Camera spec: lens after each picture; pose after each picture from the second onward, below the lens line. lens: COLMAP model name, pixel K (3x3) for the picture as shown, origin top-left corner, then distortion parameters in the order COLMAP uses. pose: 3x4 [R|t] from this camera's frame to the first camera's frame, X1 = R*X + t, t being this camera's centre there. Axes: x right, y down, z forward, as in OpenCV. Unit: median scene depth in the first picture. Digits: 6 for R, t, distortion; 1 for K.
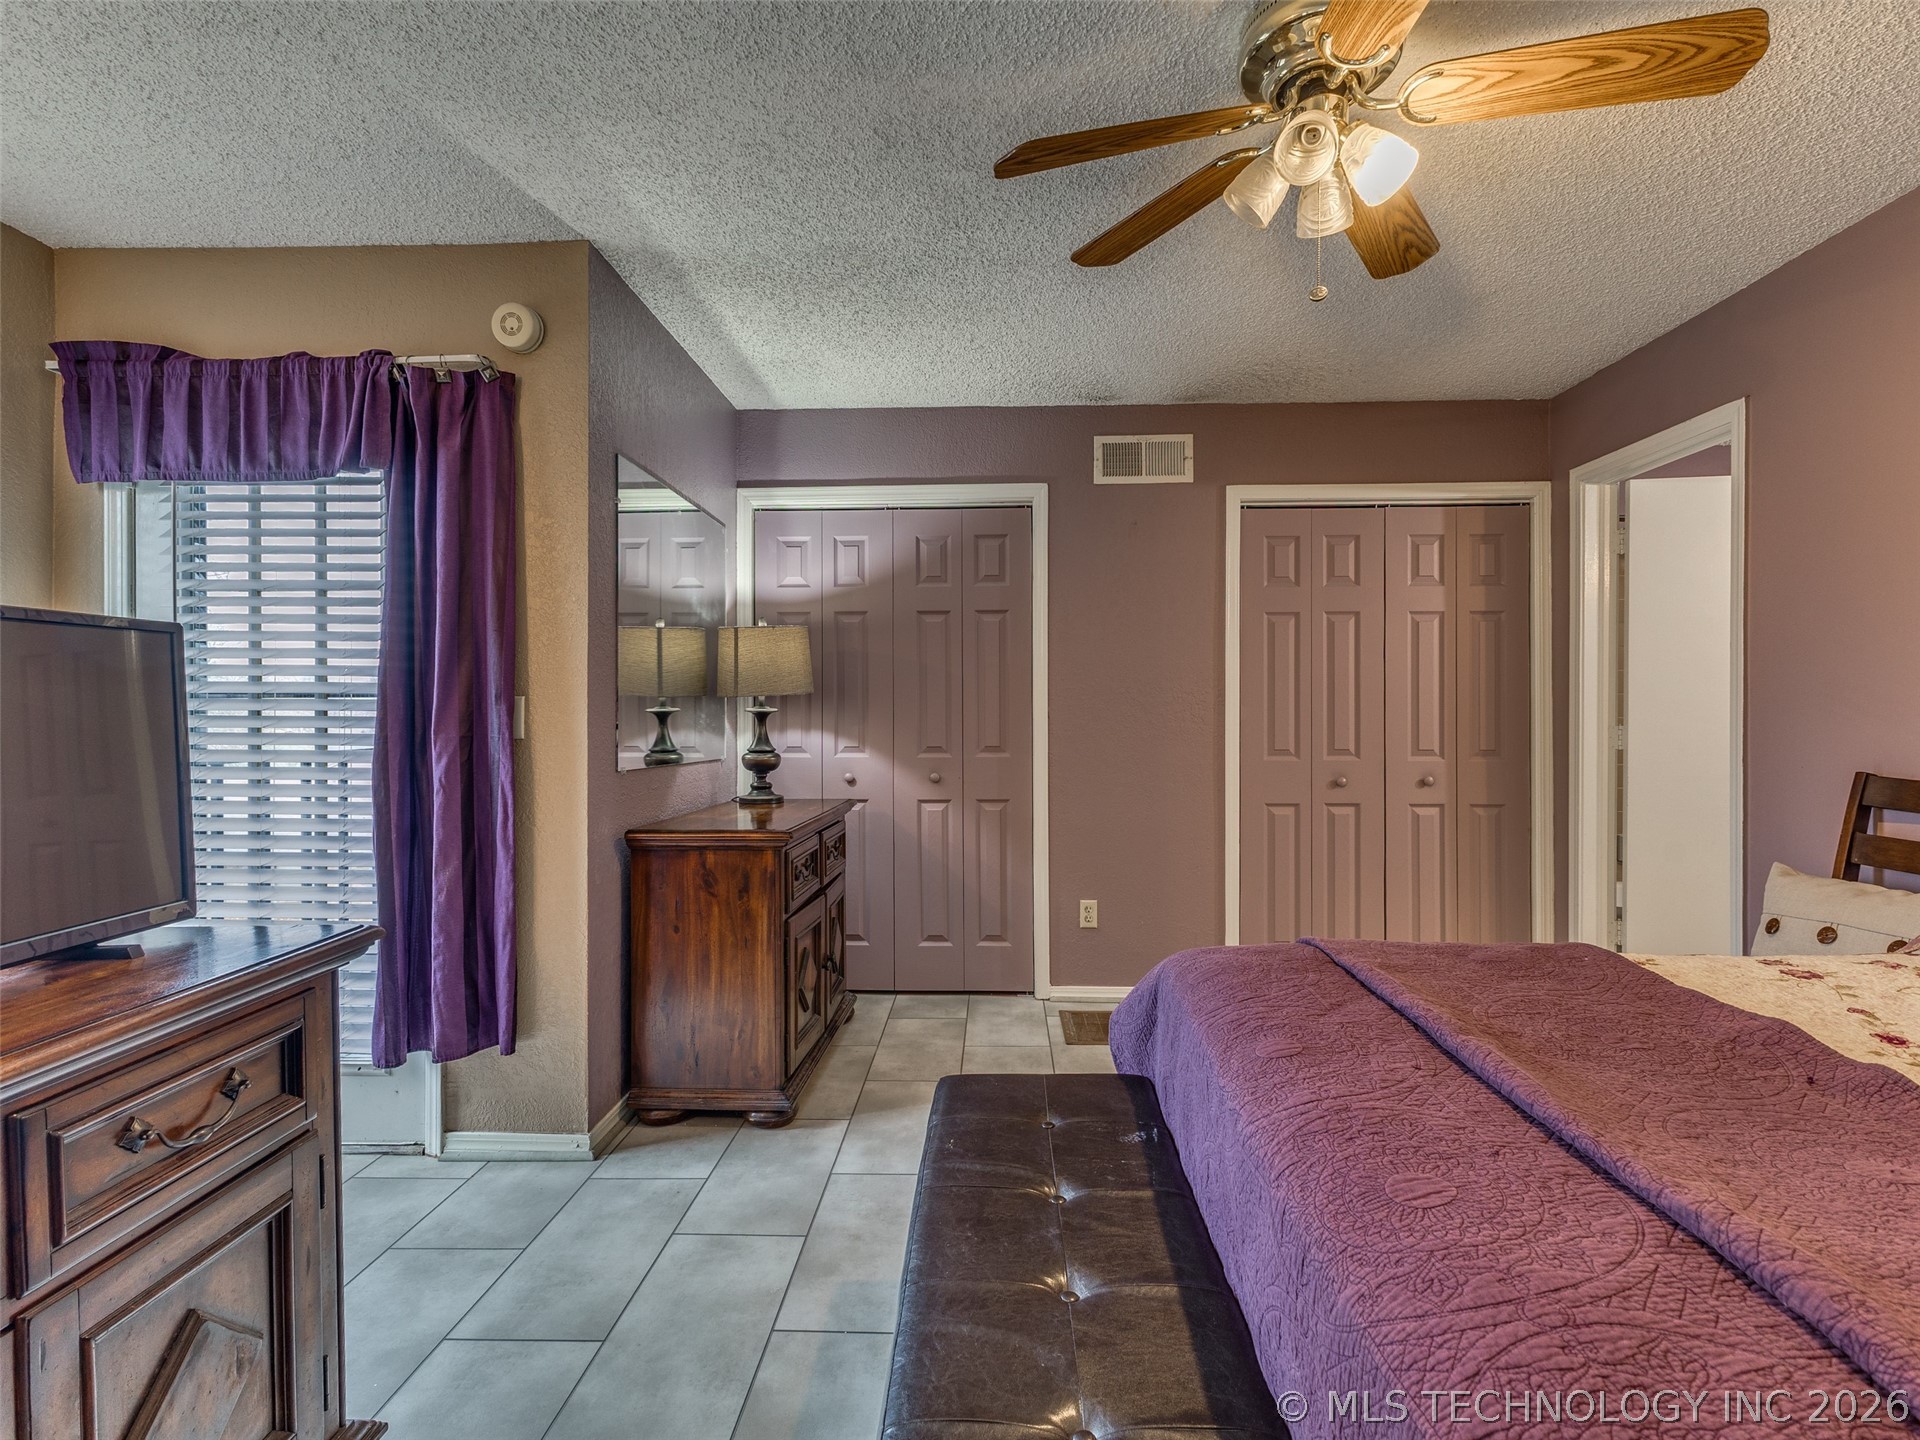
lens RADIAL K [[938.8, 0, 957.4], [0, 938.8, 730.0], [0, 0, 1]] dist [0.011799, -0.000393]
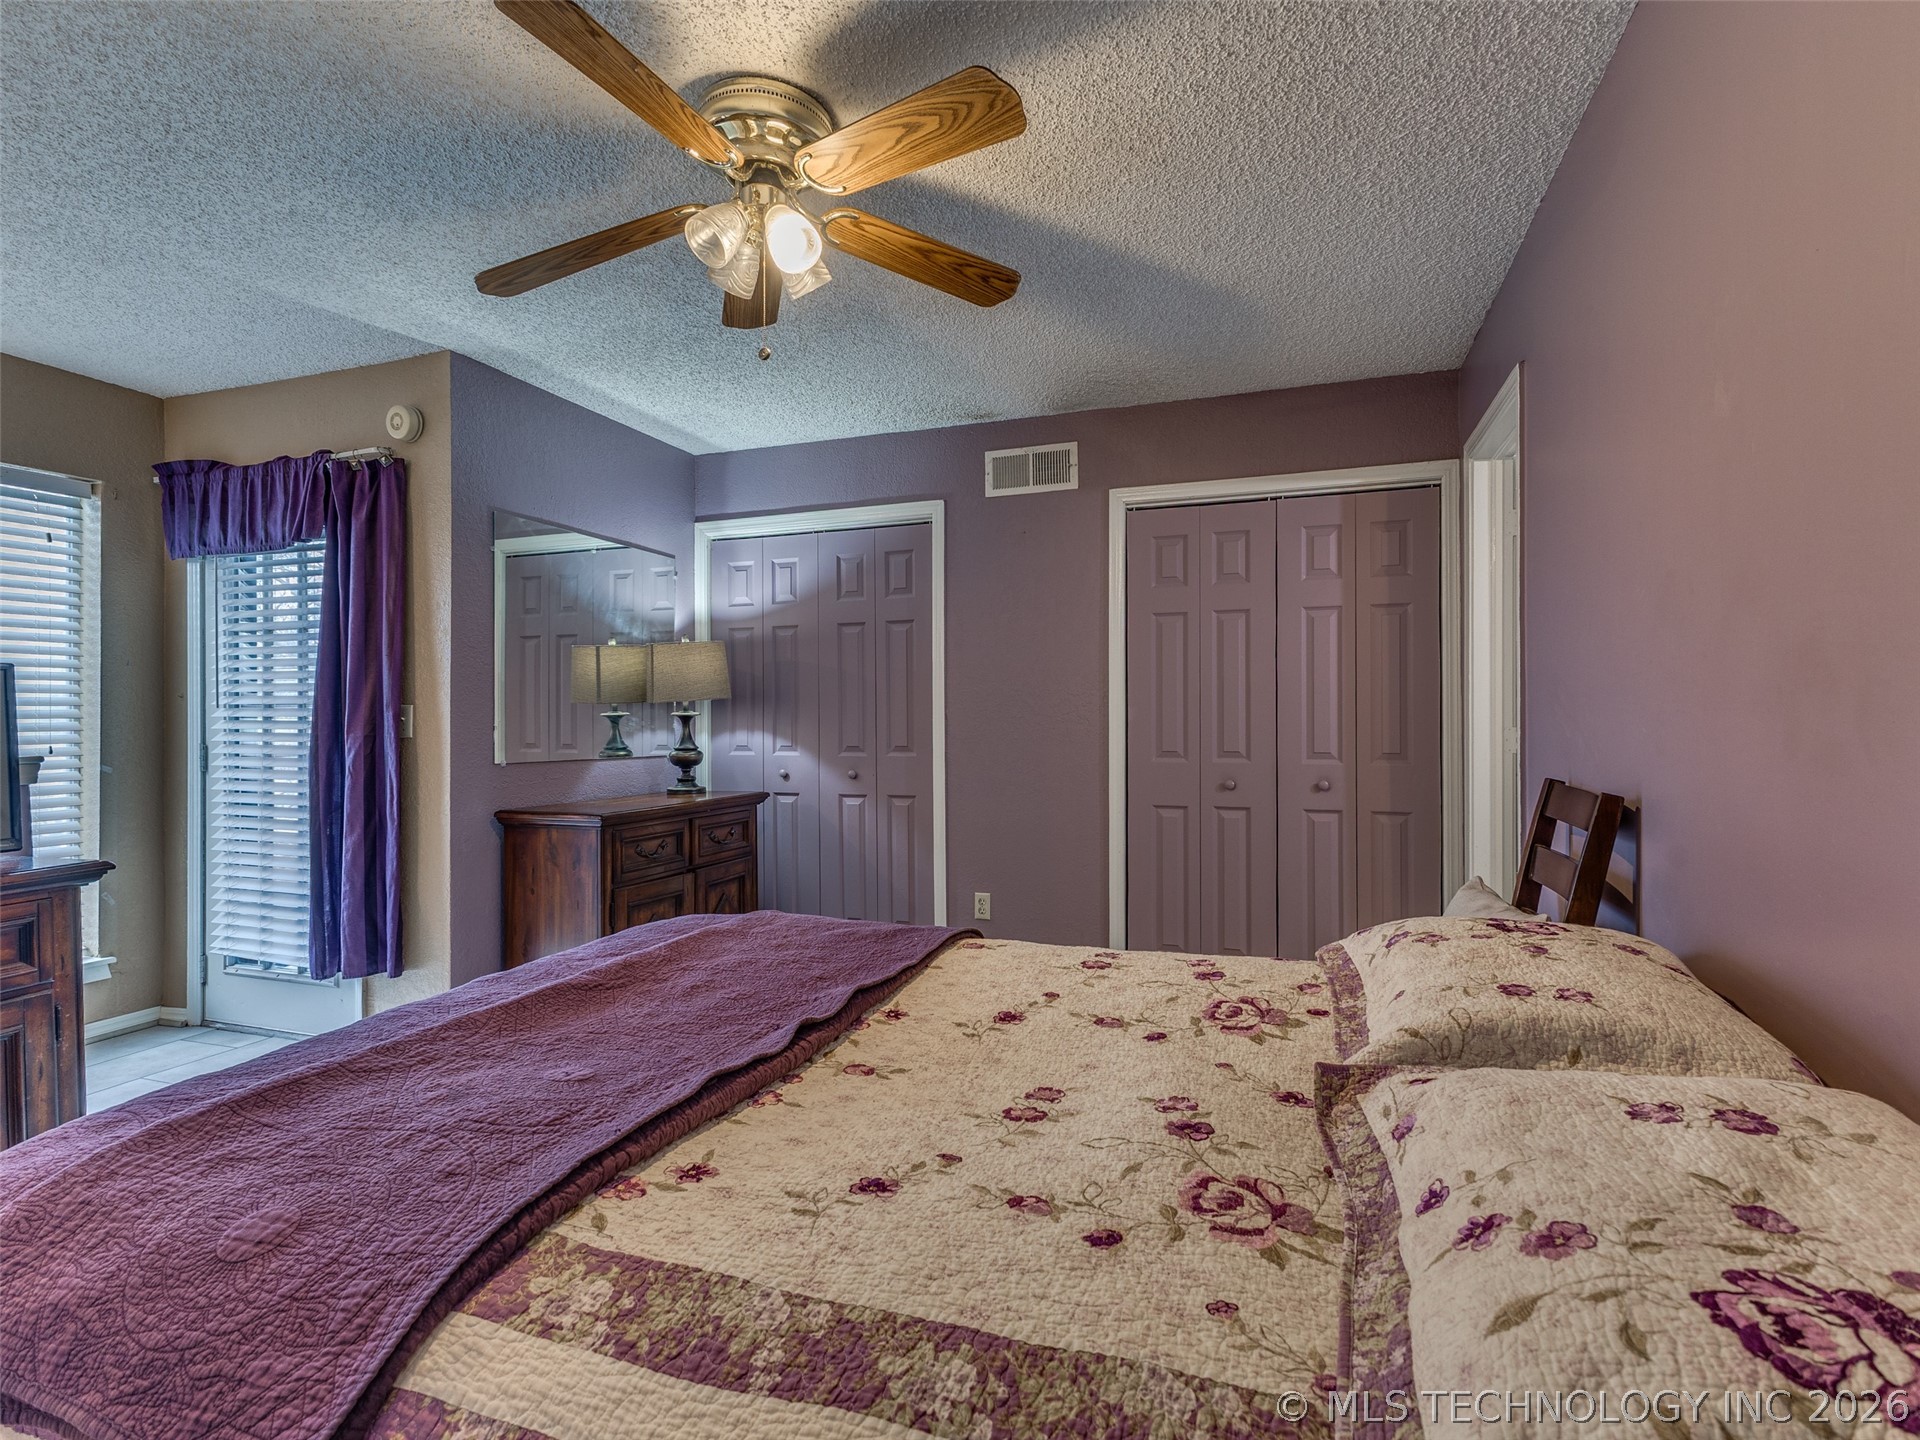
lens RADIAL K [[938.8, 0, 957.4], [0, 938.8, 730.0], [0, 0, 1]] dist [0.011799, -0.000393]
pose [[0.954356, 0.000797, -0.298670, 0.431424], [-0.001059, 0.999999, -0.000718, -0.000510], [0.298669, 0.001002, 0.954356, -0.013014]]
